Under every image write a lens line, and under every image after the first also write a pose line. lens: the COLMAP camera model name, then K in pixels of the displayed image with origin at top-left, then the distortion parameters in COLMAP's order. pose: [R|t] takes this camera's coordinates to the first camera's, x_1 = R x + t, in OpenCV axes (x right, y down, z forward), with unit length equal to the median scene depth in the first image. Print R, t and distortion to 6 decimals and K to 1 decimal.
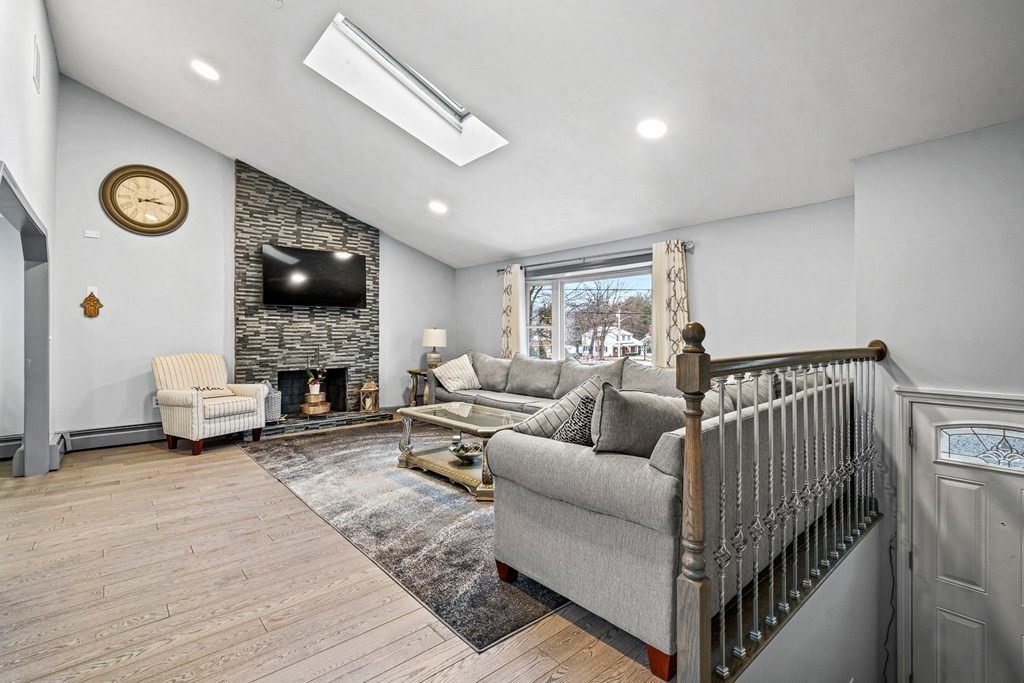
lens RADIAL K [[463.9, 0, 515.0], [0, 463.9, 334.6], [0, 0, 1]] dist [-0.005988, 0.003950]
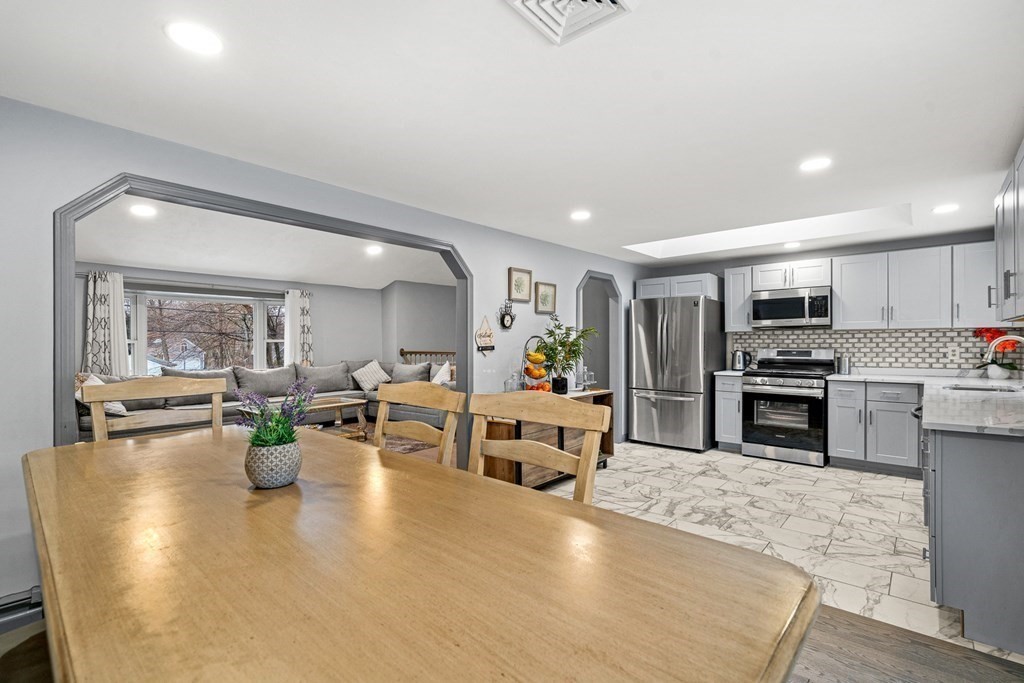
lens RADIAL K [[463.9, 0, 514.1], [0, 463.9, 348.9], [0, 0, 1]] dist [-0.005988, 0.003950]
pose [[-0.130611, -0.012080, 0.991360, -1.325143], [0.005556, 0.999901, 0.012916, -0.011864], [-0.991418, 0.007195, -0.130531, 0.451871]]
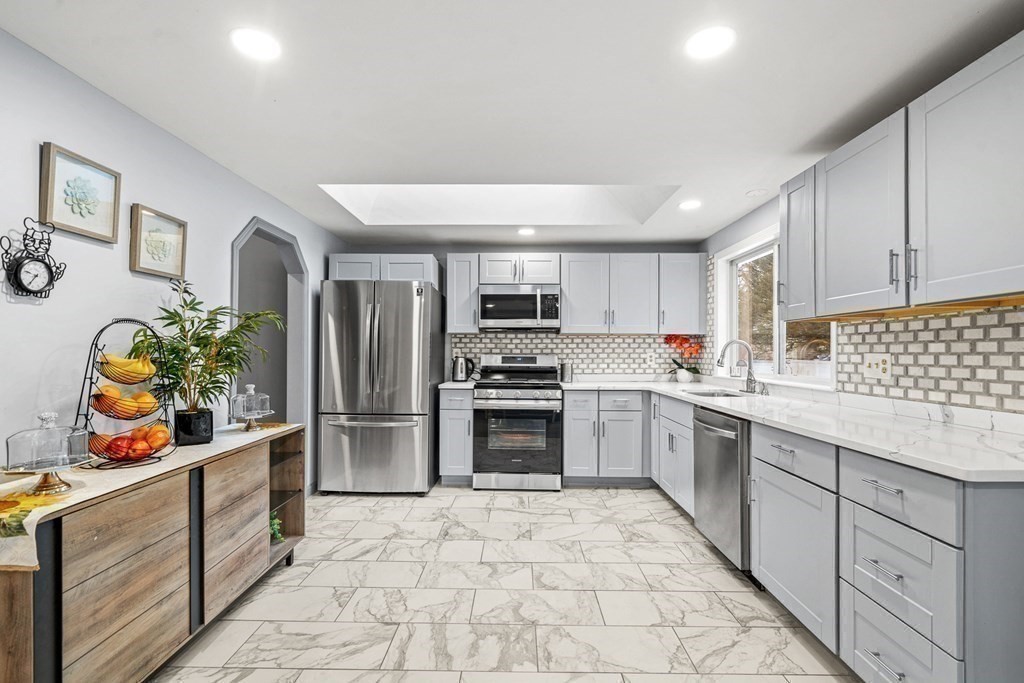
lens RADIAL K [[463.9, 0, 510.6], [0, 463.9, 352.3], [0, 0, 1]] dist [-0.005988, 0.003950]
pose [[-0.741671, -0.002450, 0.670759, -0.946679], [-0.003408, 0.999994, -0.000115, 0.001552], [-0.670755, -0.002371, -0.741675, 0.367853]]
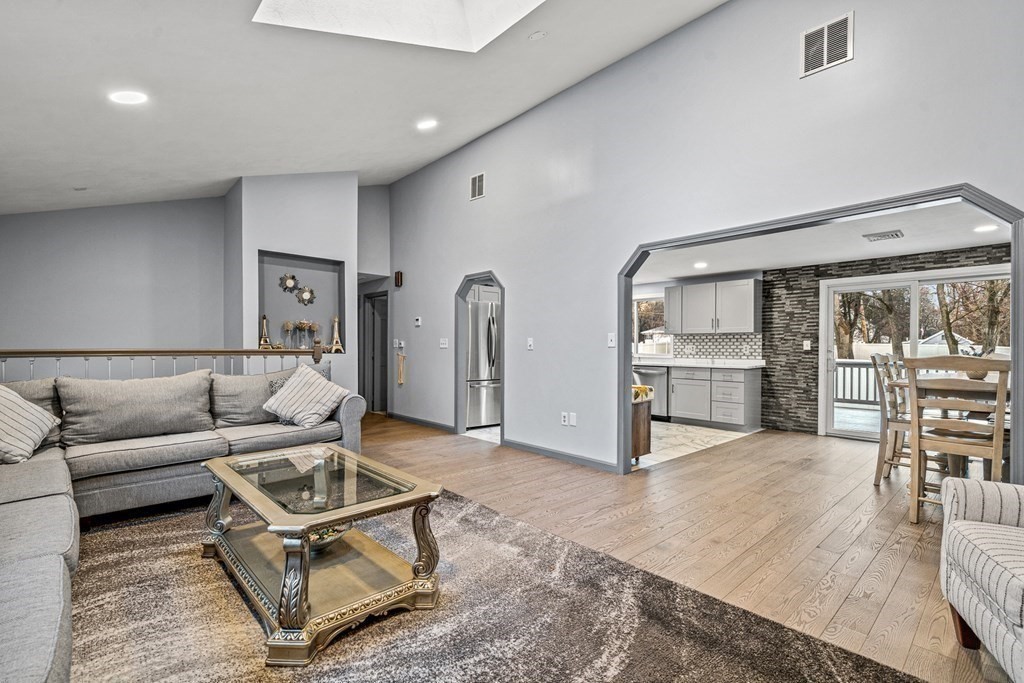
lens RADIAL K [[463.9, 0, 512.1], [0, 463.9, 352.0], [0, 0, 1]] dist [-0.005988, 0.003950]
pose [[-0.999814, -0.004365, -0.018791, -0.279409], [-0.004576, 0.999927, 0.011182, 0.009249], [0.018741, 0.011266, -0.999761, 1.311680]]
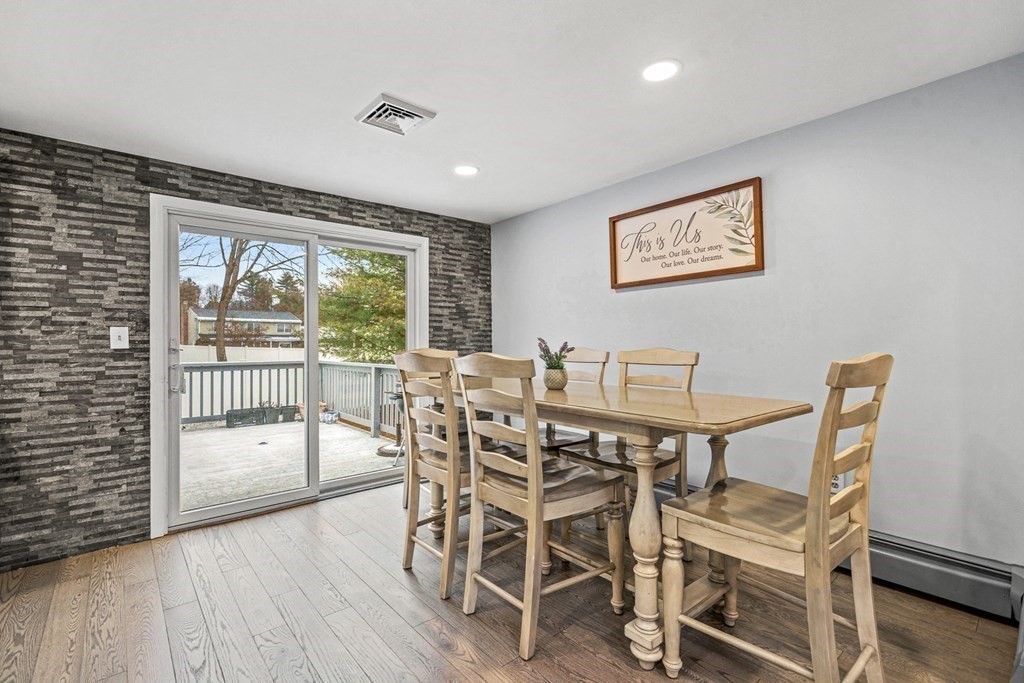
lens RADIAL K [[463.9, 0, 507.8], [0, 463.9, 339.5], [0, 0, 1]] dist [-0.005988, 0.003950]
pose [[-0.013845, -0.006483, -0.999883, -0.584748], [0.004894, 0.999967, -0.006551, 0.009055], [0.999892, -0.004984, -0.013813, 0.498721]]
